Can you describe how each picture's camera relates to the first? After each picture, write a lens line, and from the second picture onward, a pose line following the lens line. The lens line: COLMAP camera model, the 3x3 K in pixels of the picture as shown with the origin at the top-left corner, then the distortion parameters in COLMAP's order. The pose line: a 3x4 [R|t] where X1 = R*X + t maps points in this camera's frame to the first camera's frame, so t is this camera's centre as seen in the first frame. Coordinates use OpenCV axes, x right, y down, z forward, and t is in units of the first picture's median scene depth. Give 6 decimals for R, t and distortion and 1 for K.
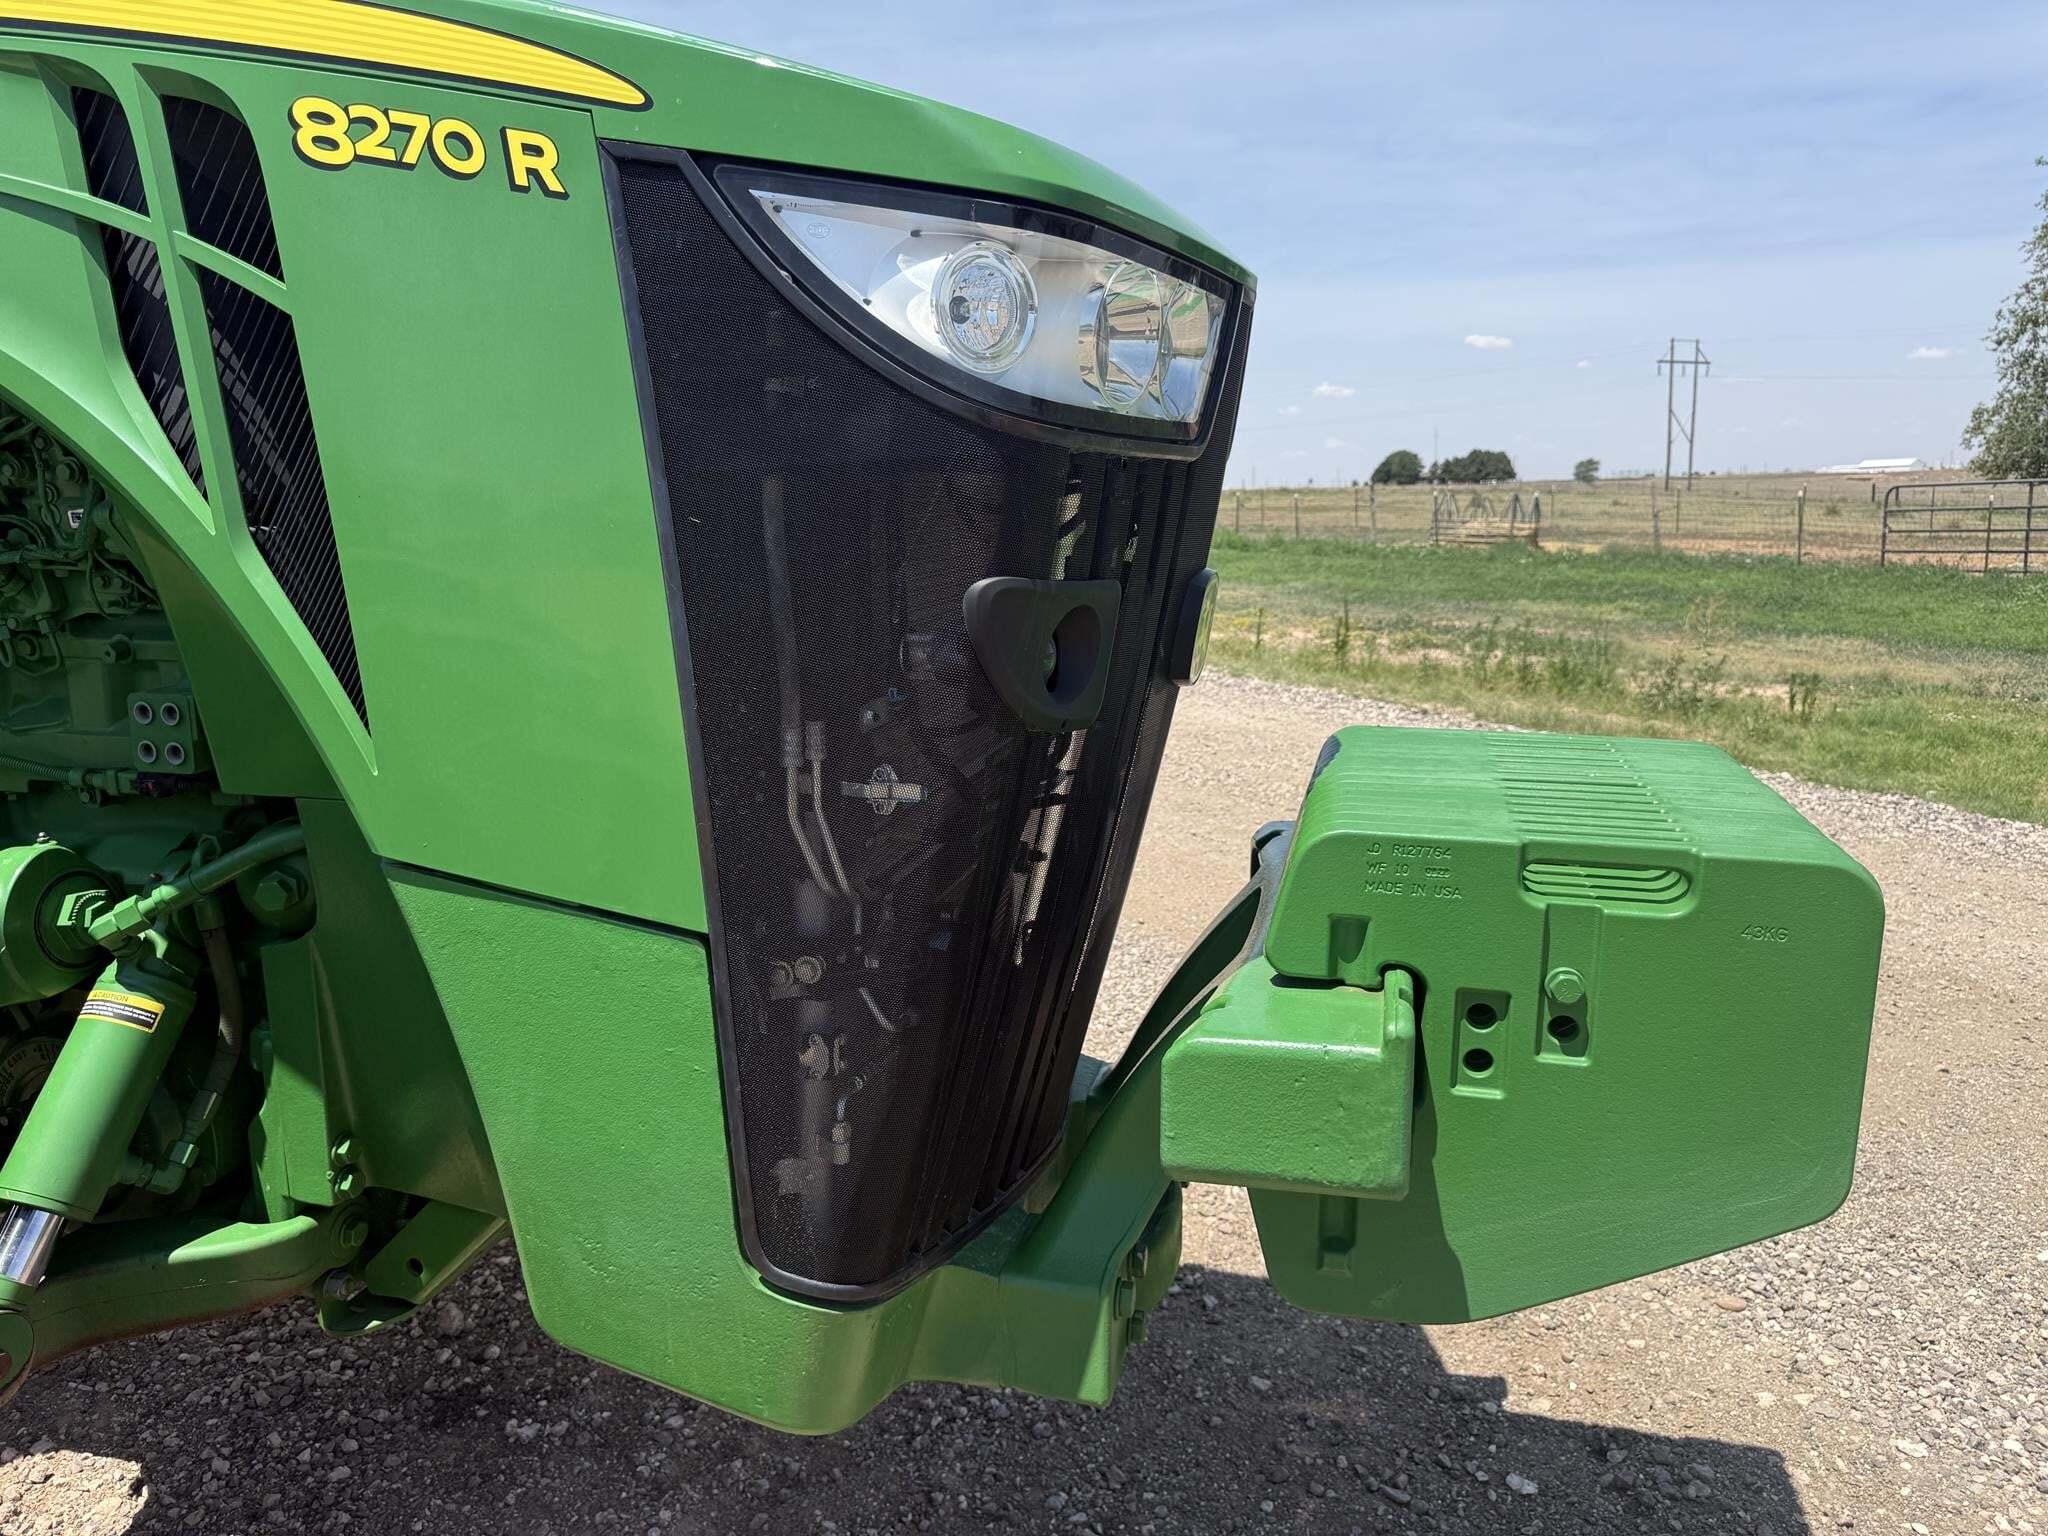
lens RADIAL K [[1451.8, 0, 1024.0], [0, 1451.8, 768.0], [0, 0, 1]] dist [0.084019, -0.126931]
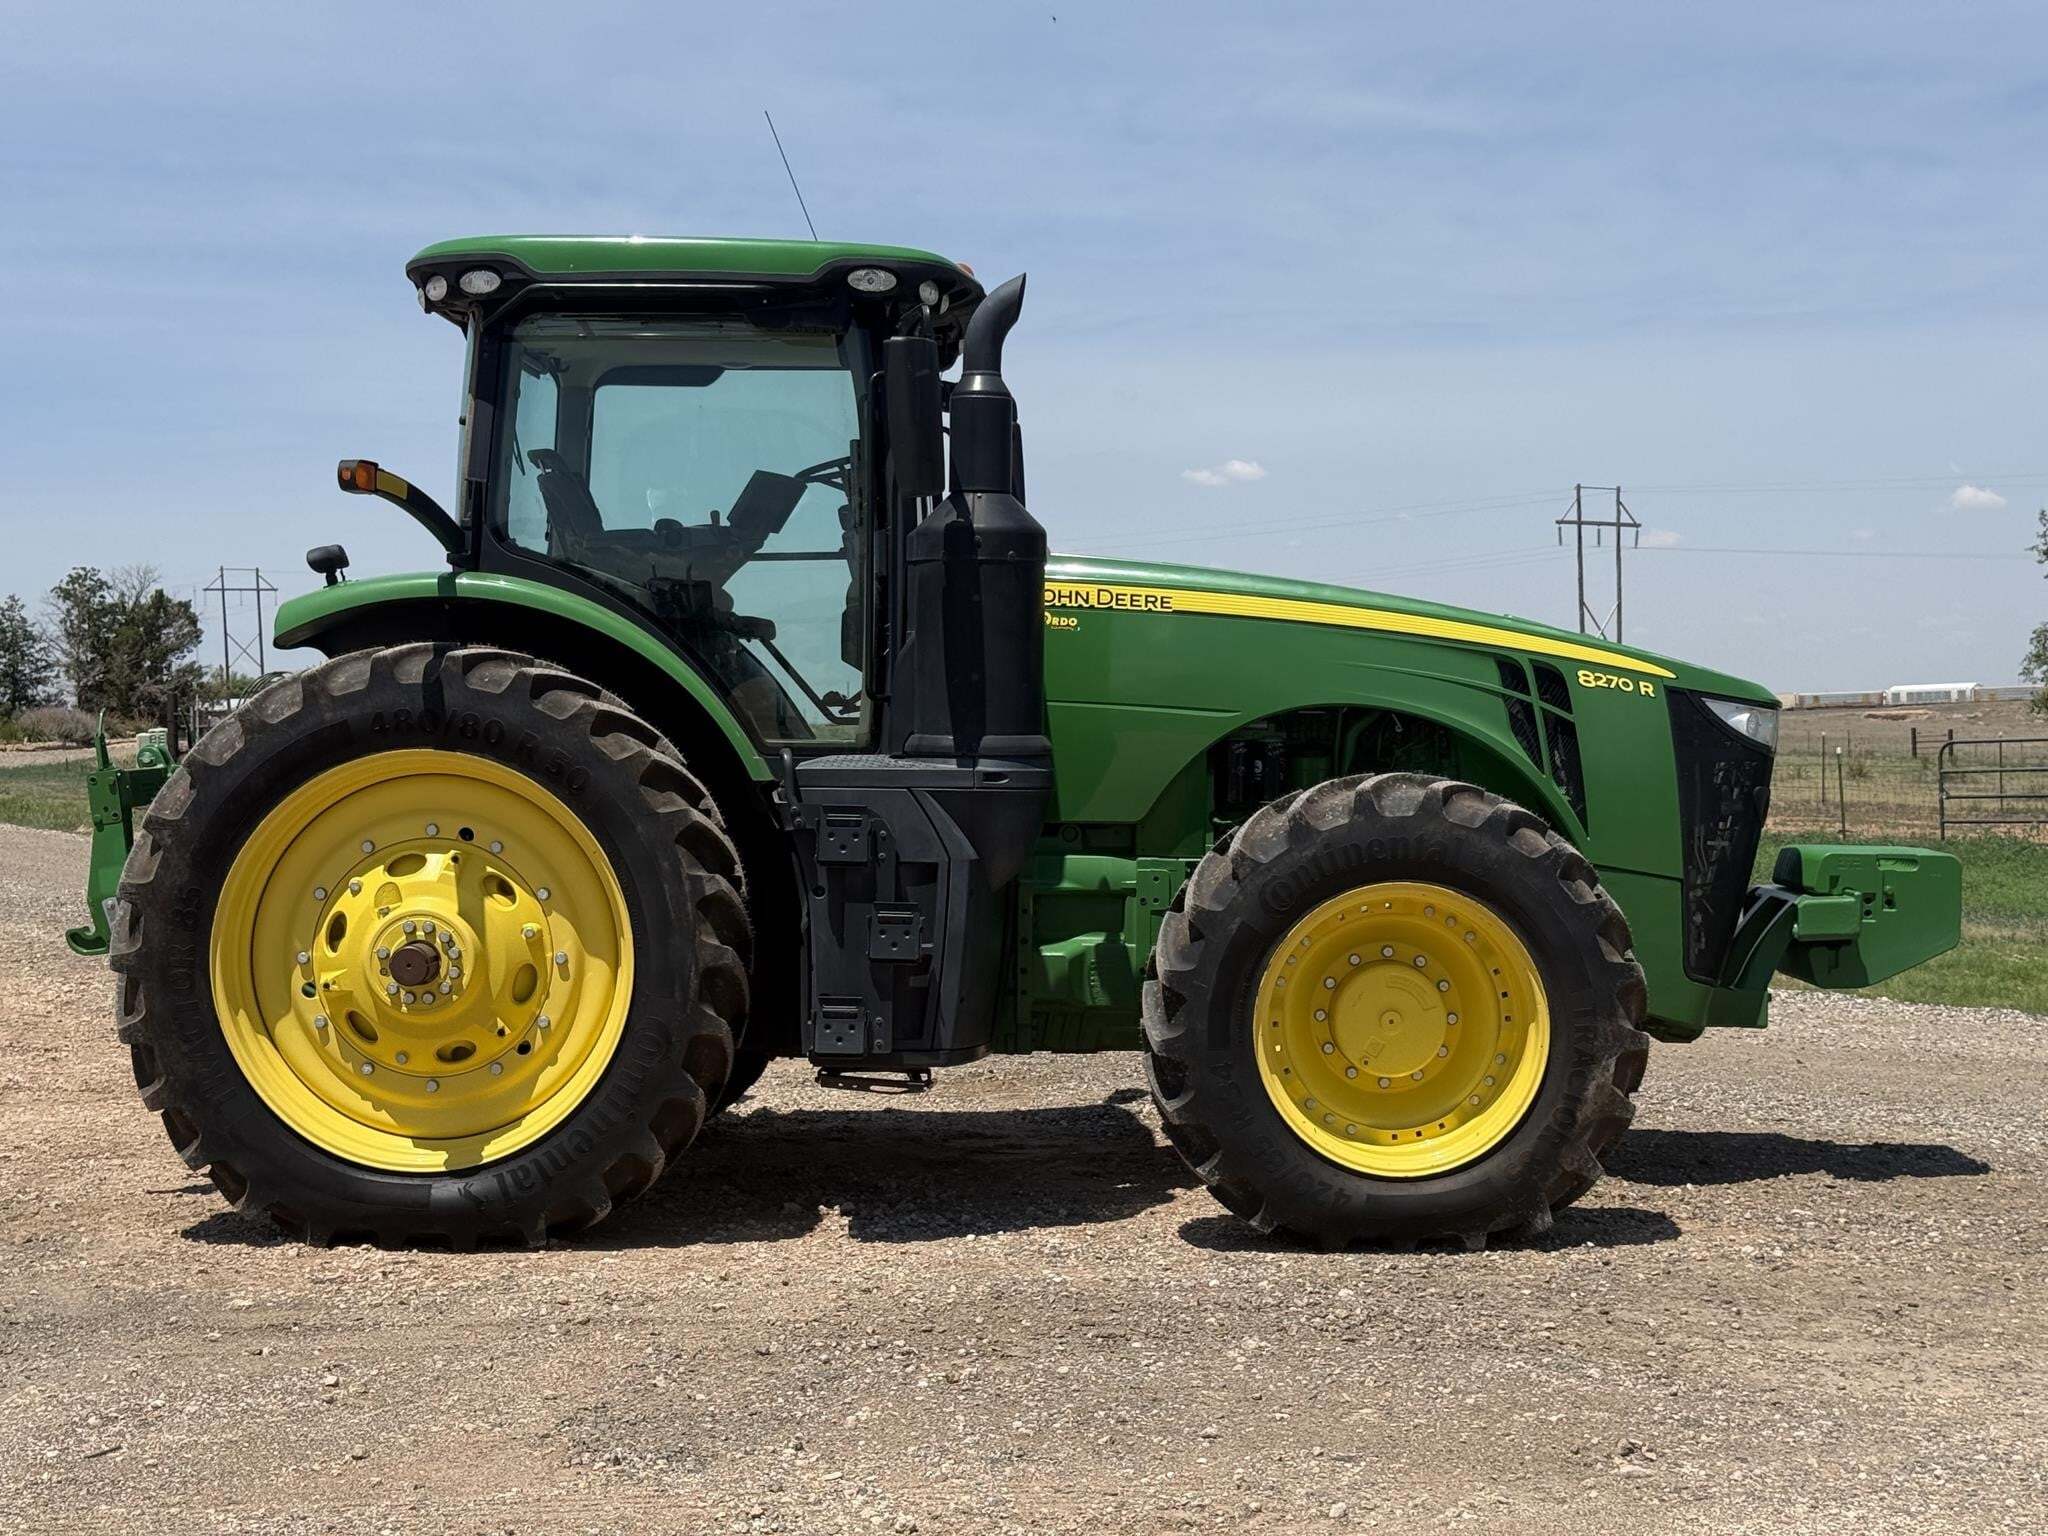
lens RADIAL K [[2861.1, 0, 1024.0], [0, 2861.1, 768.0], [0, 0, 1]] dist [0.174585, -0.296596]
pose [[0.976036, 0.003231, 0.217587, -3.326191], [0.034231, 0.985161, -0.168182, 0.975168], [-0.214902, 0.171600, 0.961442, -5.595461]]
